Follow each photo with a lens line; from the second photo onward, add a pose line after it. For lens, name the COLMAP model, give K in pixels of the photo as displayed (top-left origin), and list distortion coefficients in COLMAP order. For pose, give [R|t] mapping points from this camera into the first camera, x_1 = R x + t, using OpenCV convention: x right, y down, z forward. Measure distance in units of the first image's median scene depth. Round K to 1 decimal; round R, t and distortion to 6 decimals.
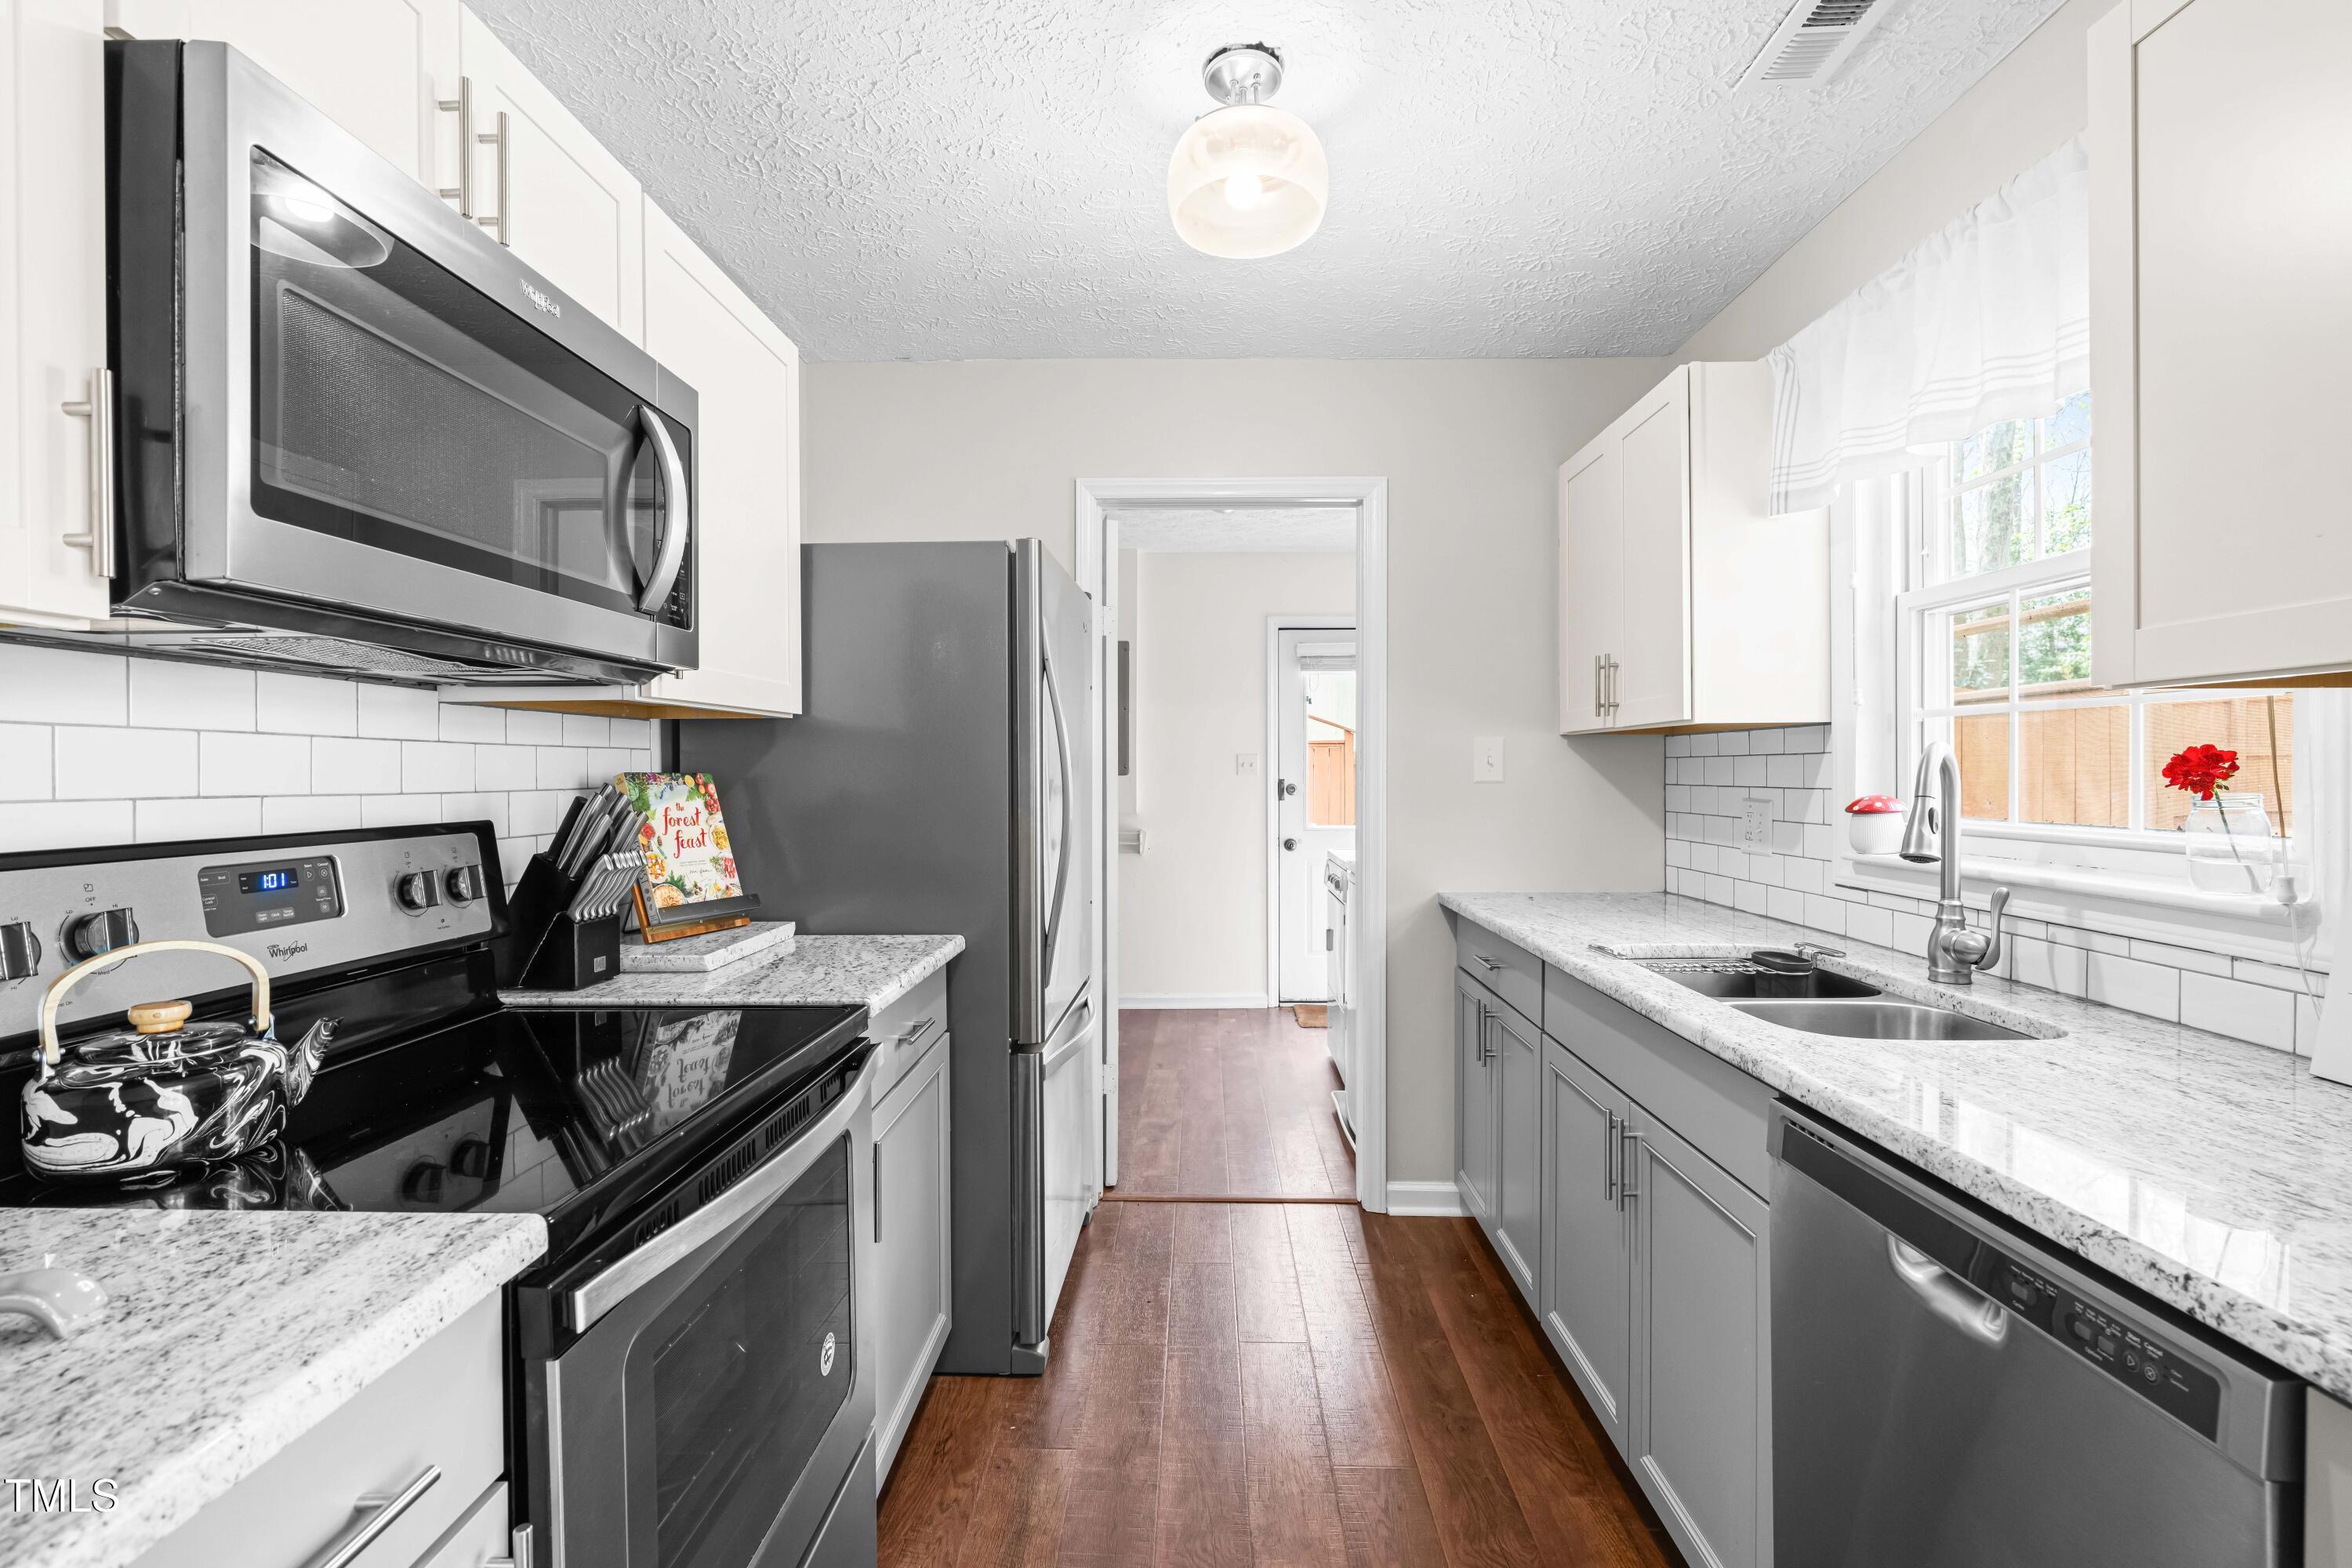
lens RADIAL K [[1069.9, 0, 1170.9], [0, 1069.9, 768.1], [0, 0, 1]] dist [-0.004871, 0.000958]
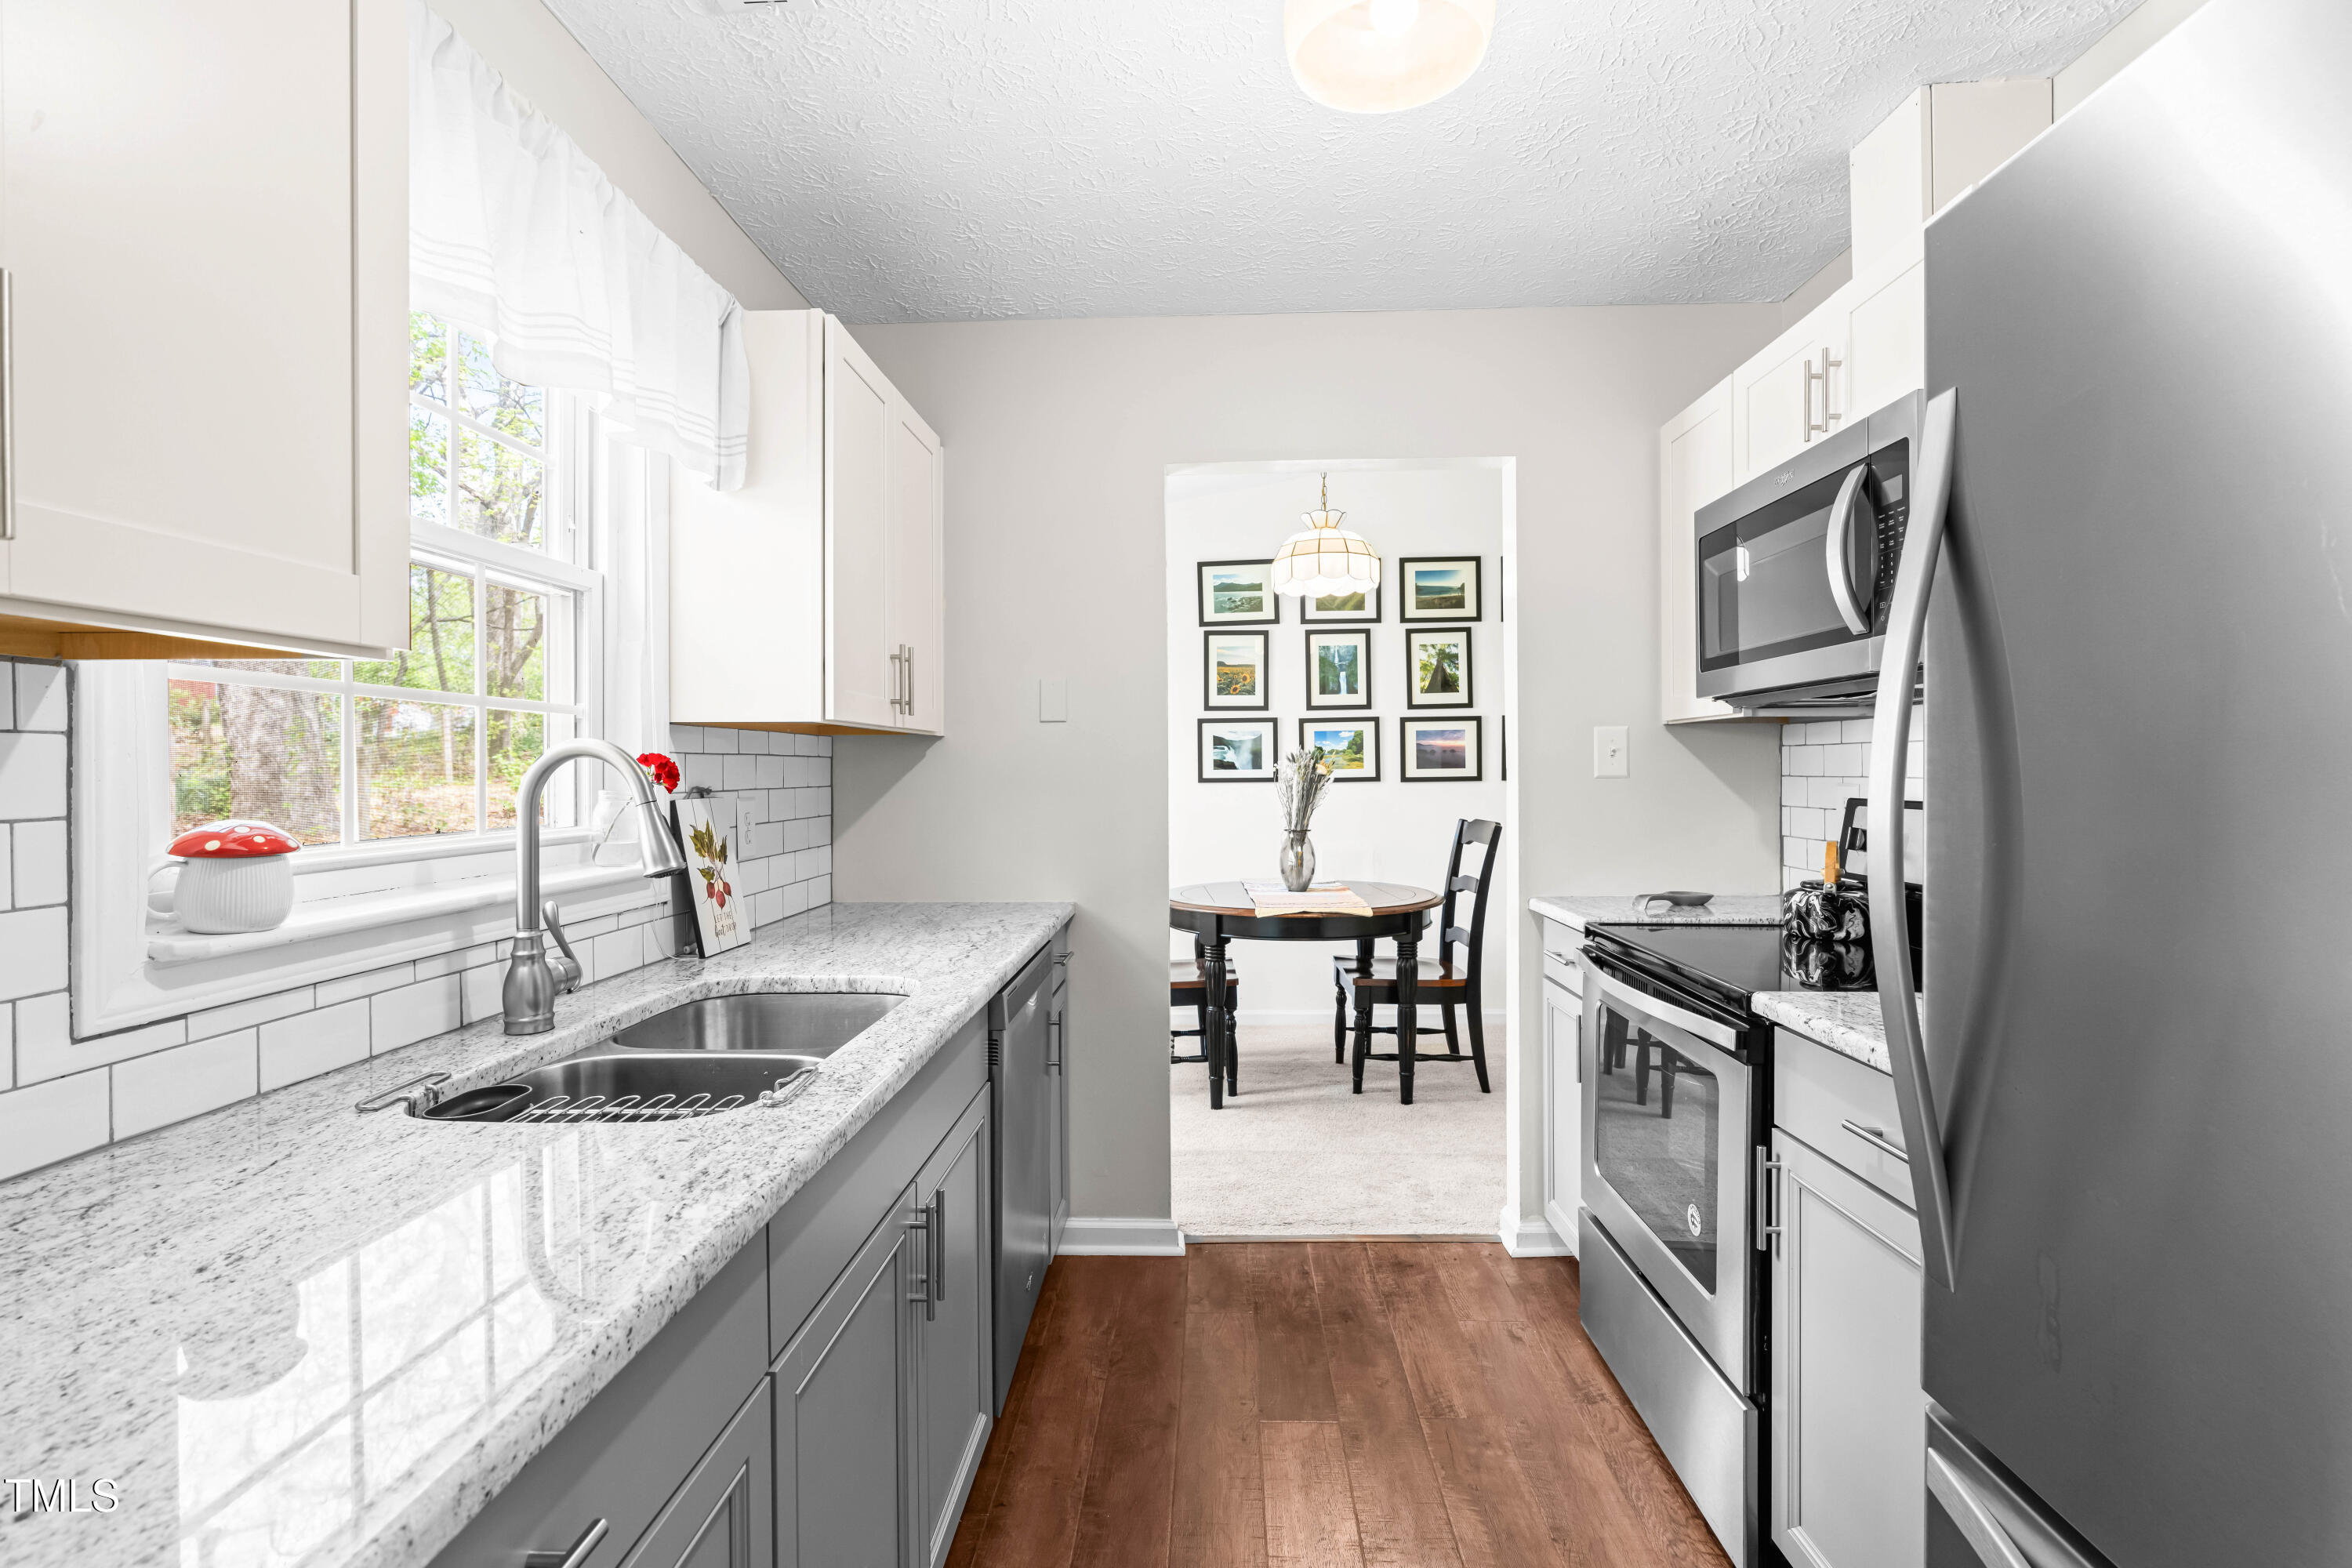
lens RADIAL K [[1104.4, 0, 1166.8], [0, 1104.4, 785.5], [0, 0, 1]] dist [-0.002033, 0.000538]
pose [[-0.999734, 0.012777, 0.019219, 0.229504], [0.012933, 0.999885, 0.007970, 0.013466], [-0.019115, 0.008216, -0.999784, 1.857472]]
